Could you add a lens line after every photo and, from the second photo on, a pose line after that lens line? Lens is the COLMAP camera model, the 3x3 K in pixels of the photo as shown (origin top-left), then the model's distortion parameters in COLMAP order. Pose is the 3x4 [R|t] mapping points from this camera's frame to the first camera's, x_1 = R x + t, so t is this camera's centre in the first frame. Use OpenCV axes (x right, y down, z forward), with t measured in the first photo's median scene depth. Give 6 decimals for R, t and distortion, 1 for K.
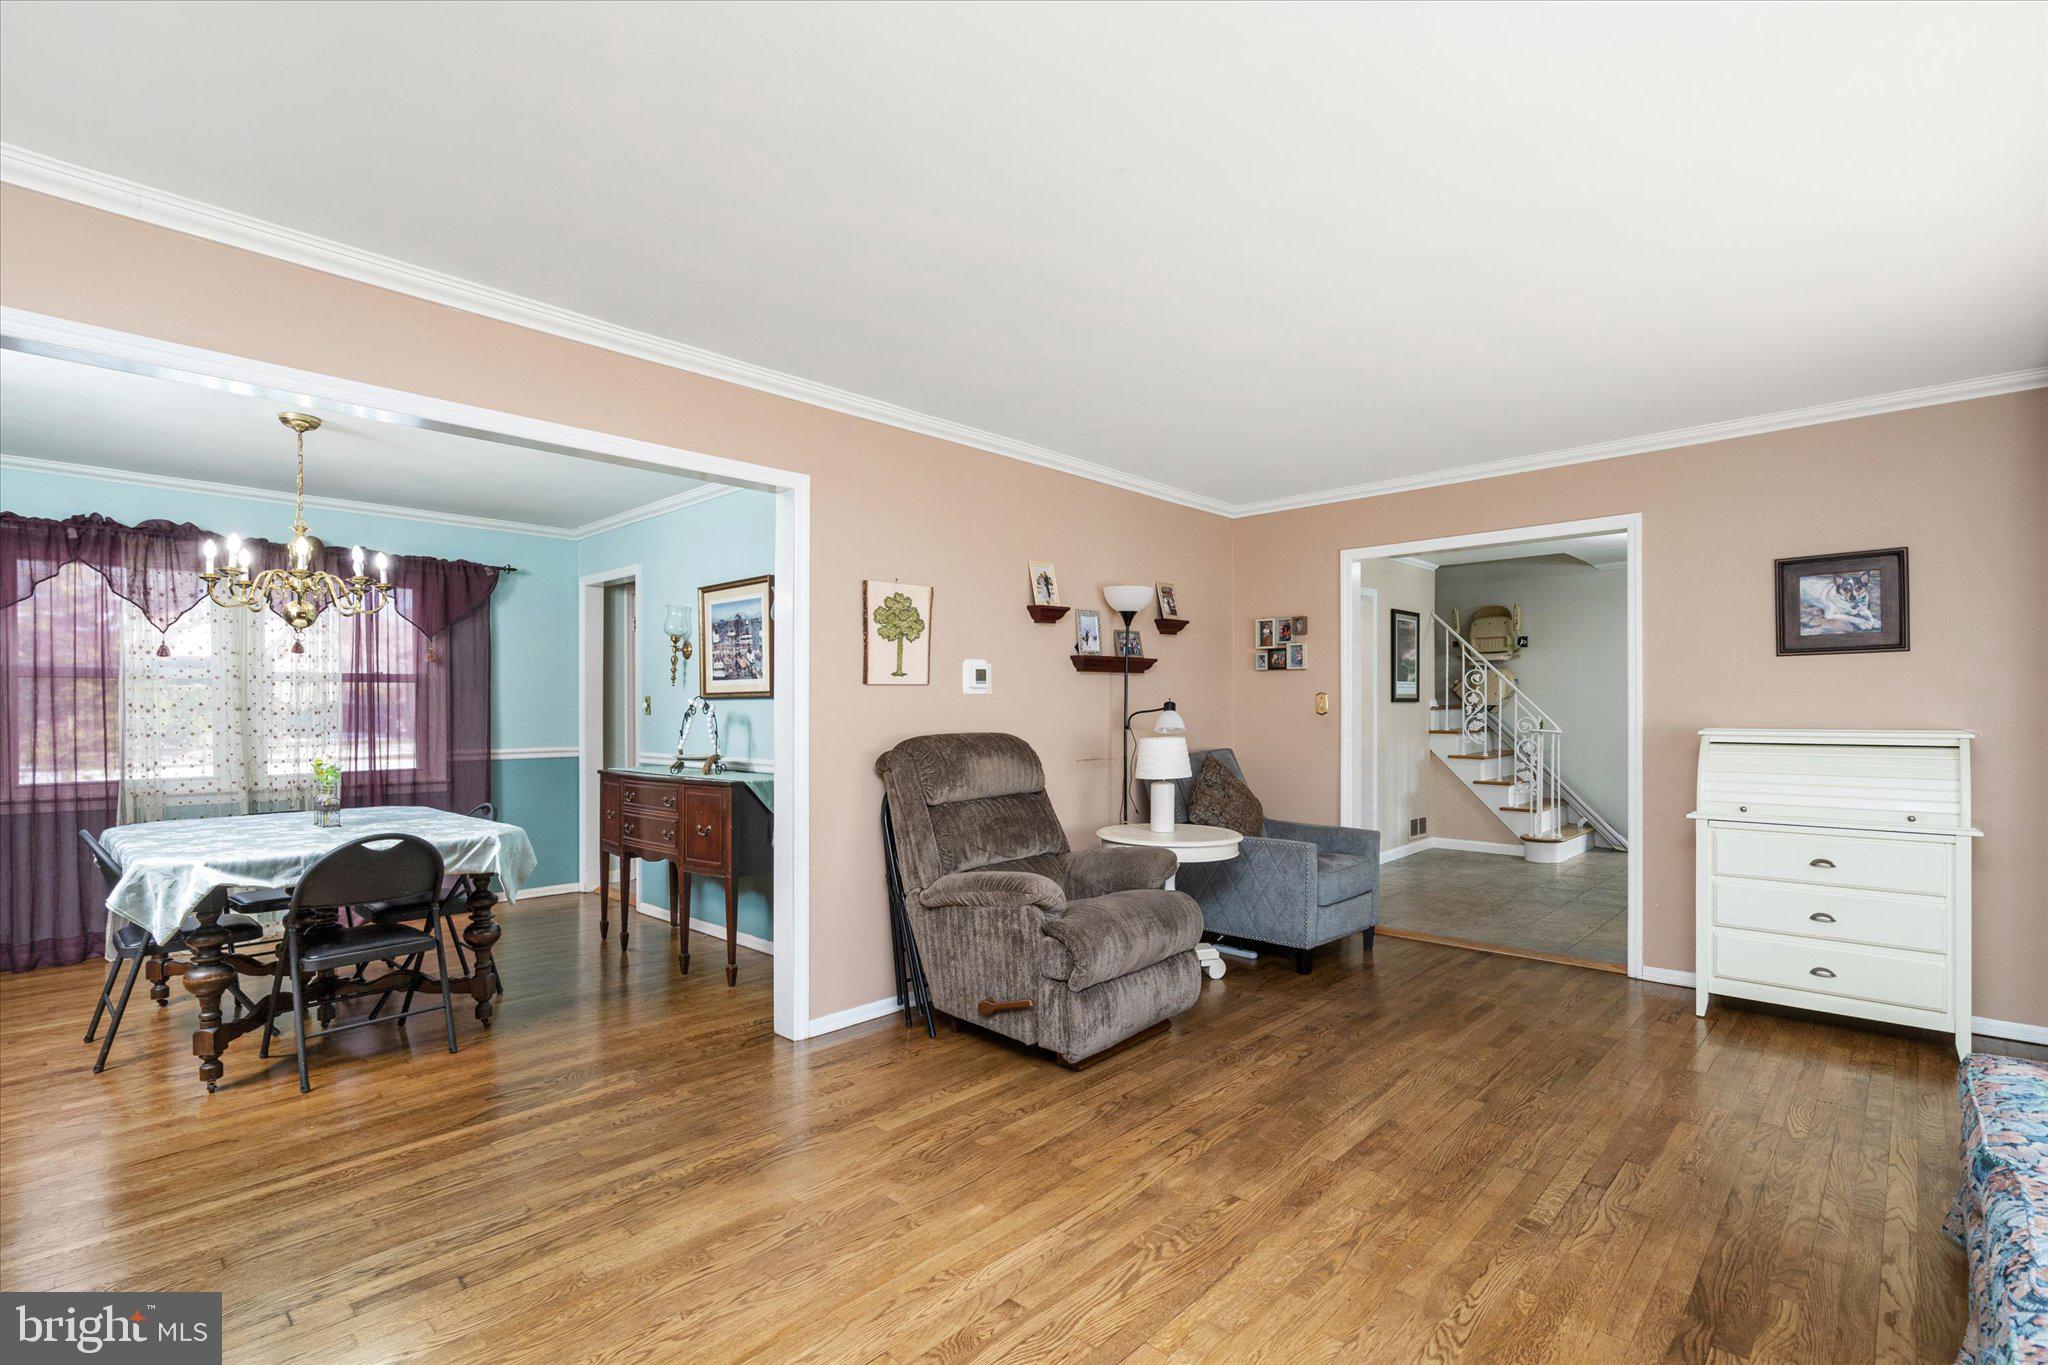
lens RADIAL K [[919.3, 0, 1021.6], [0, 919.3, 697.3], [0, 0, 1]] dist [-0.007932, -0.000072]
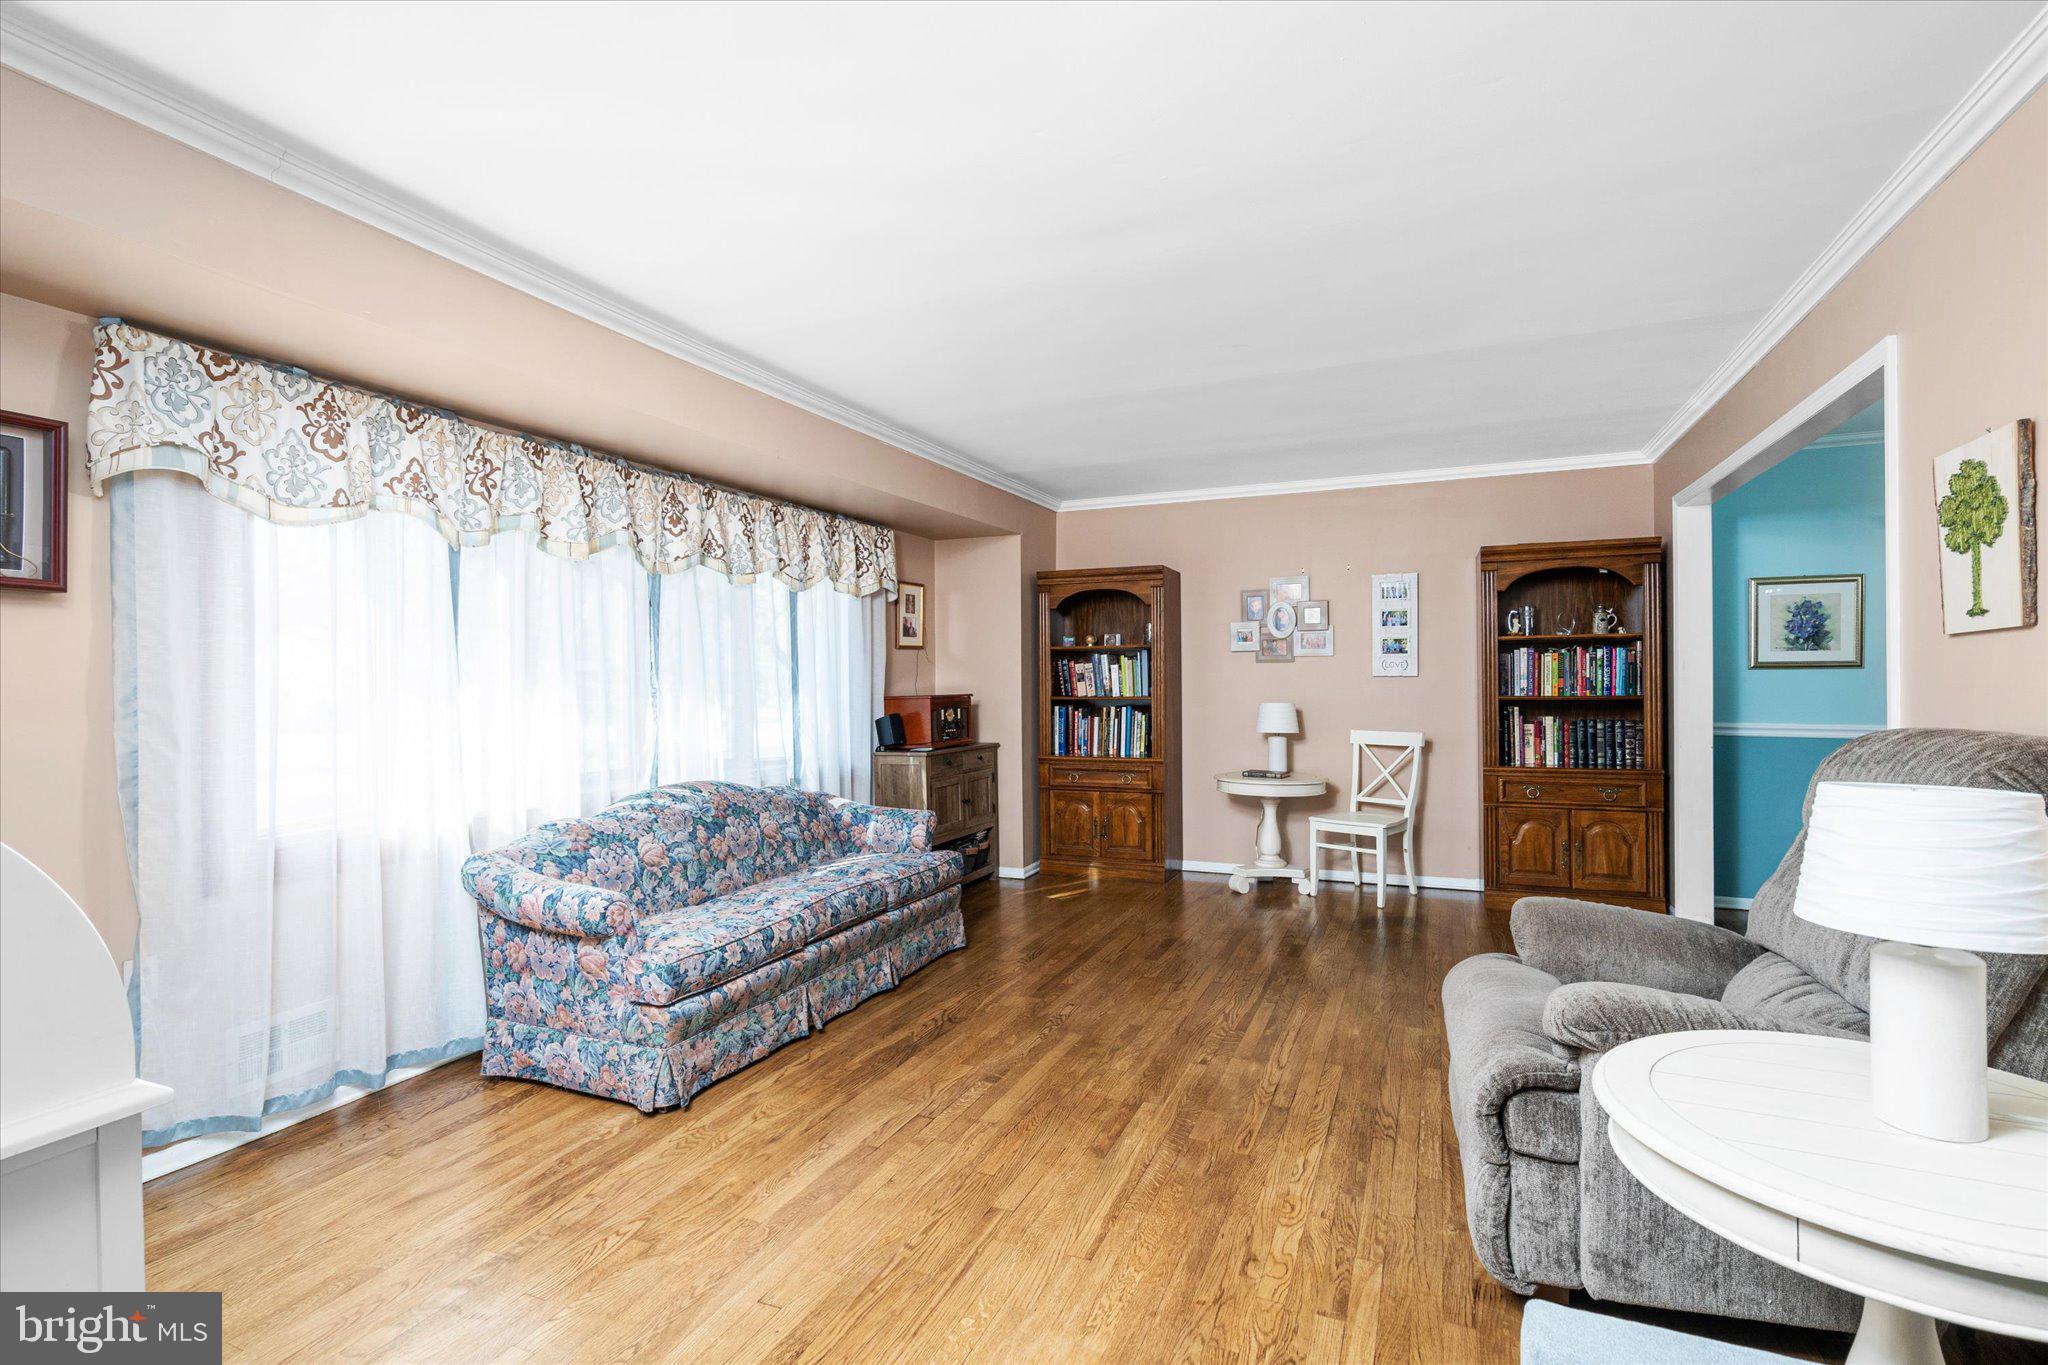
lens RADIAL K [[964.9, 0, 1018.4], [0, 964.9, 685.4], [0, 0, 1]] dist [-0.006438, 0.001180]
pose [[-0.936686, 0.011551, -0.349979, 0.600000], [0.013421, 0.999906, -0.002918, 0.010974], [0.349912, -0.007431, -0.936753, 1.388417]]
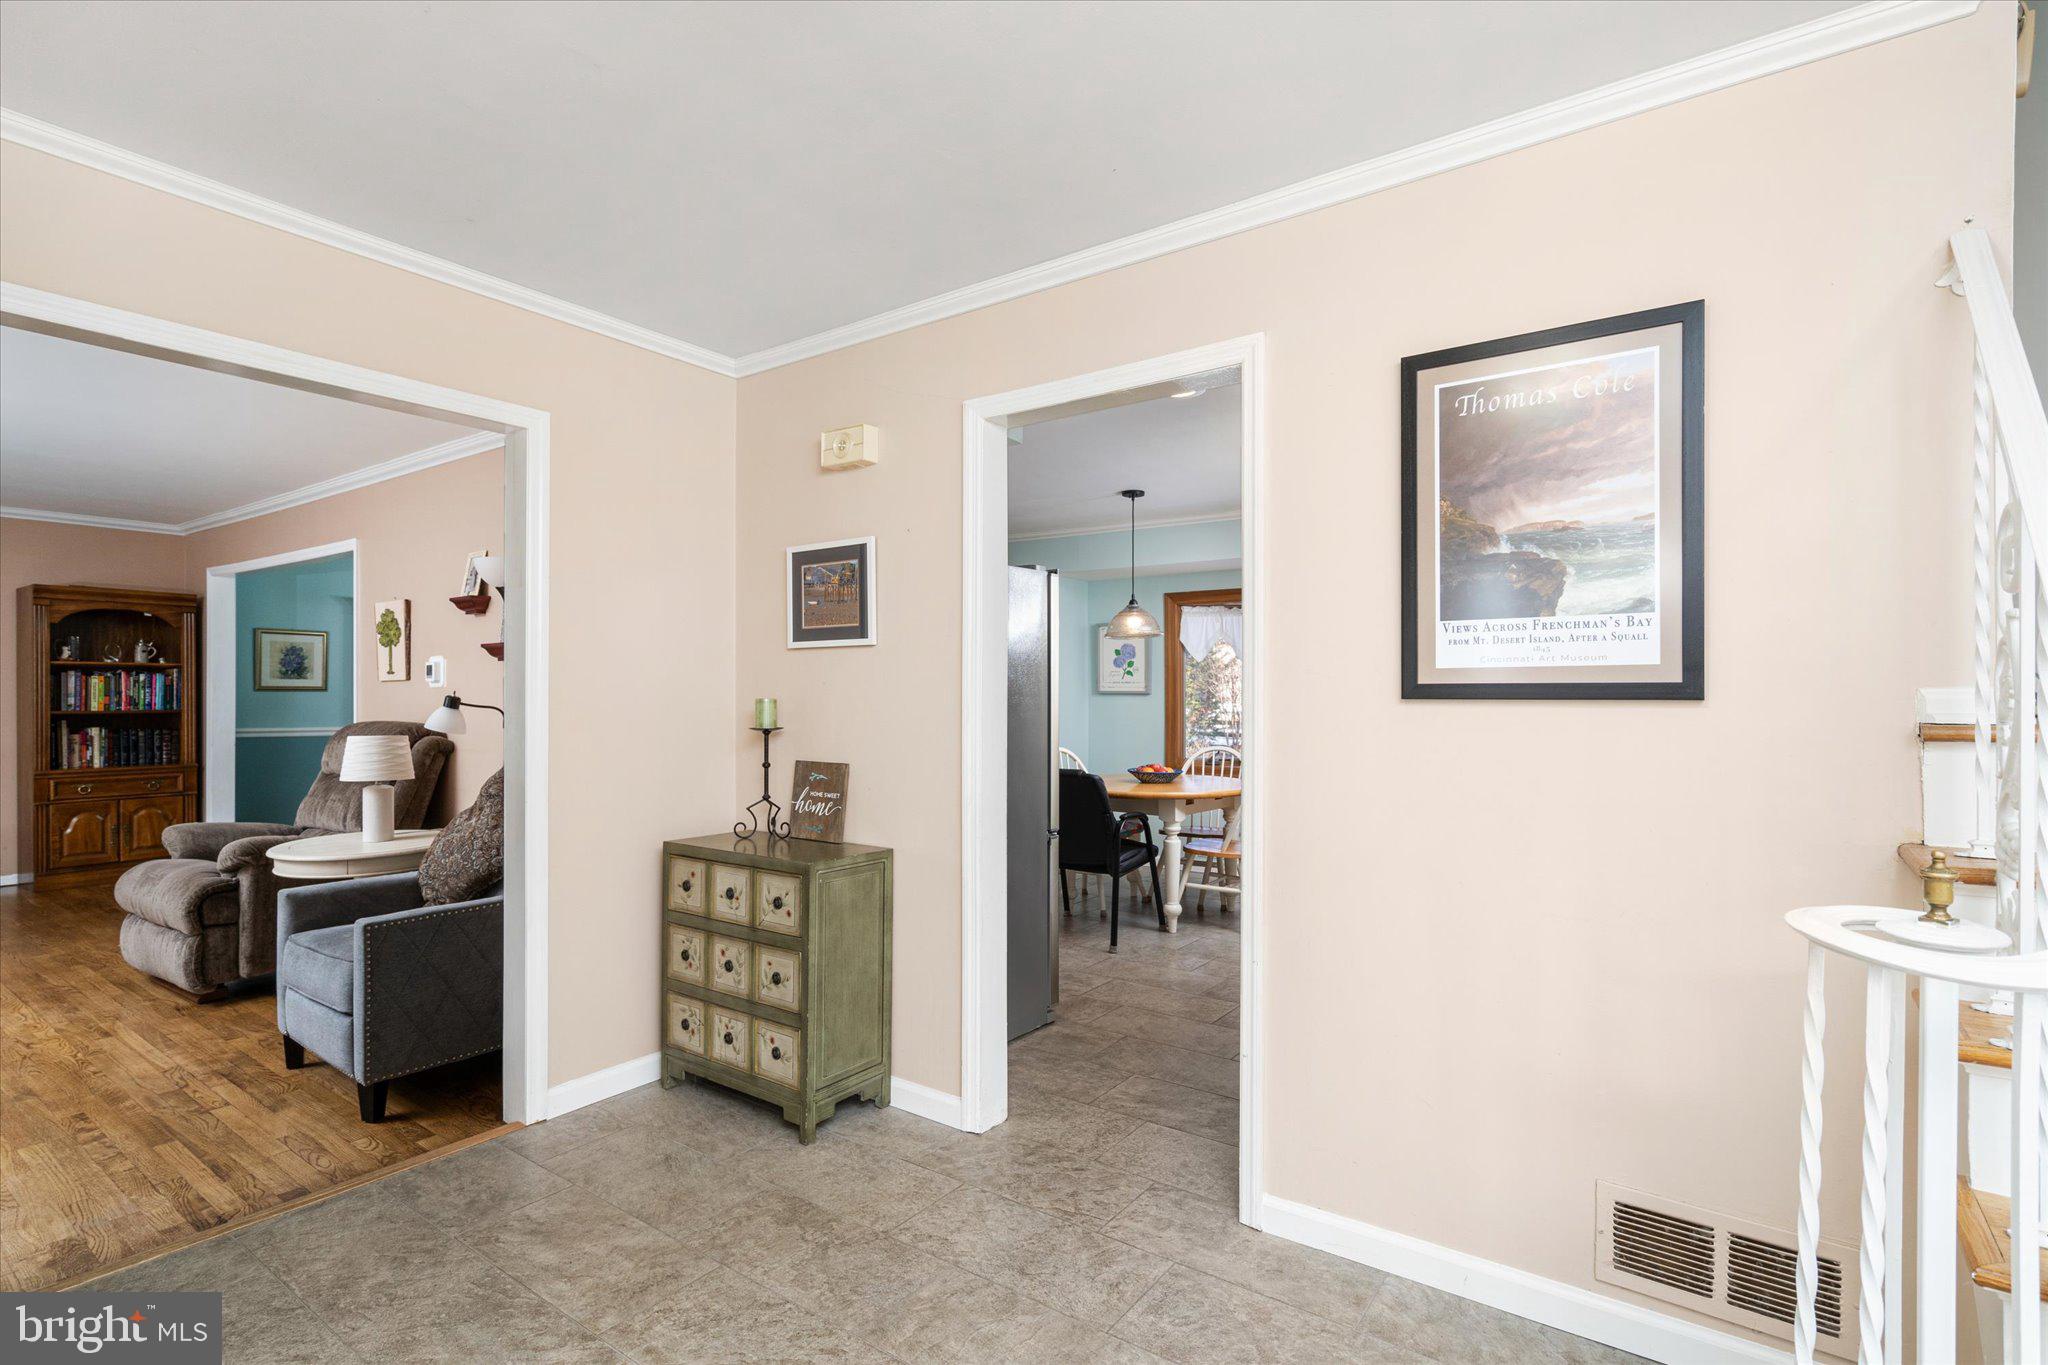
lens RADIAL K [[964.9, 0, 1008.0], [0, 964.9, 691.8], [0, 0, 1]] dist [-0.006438, 0.001180]
pose [[0.145824, 0.002633, -0.989307, 1.370672], [0.006270, 0.999974, 0.003586, 0.001619], [0.989291, -0.006726, 0.145804, 1.732426]]
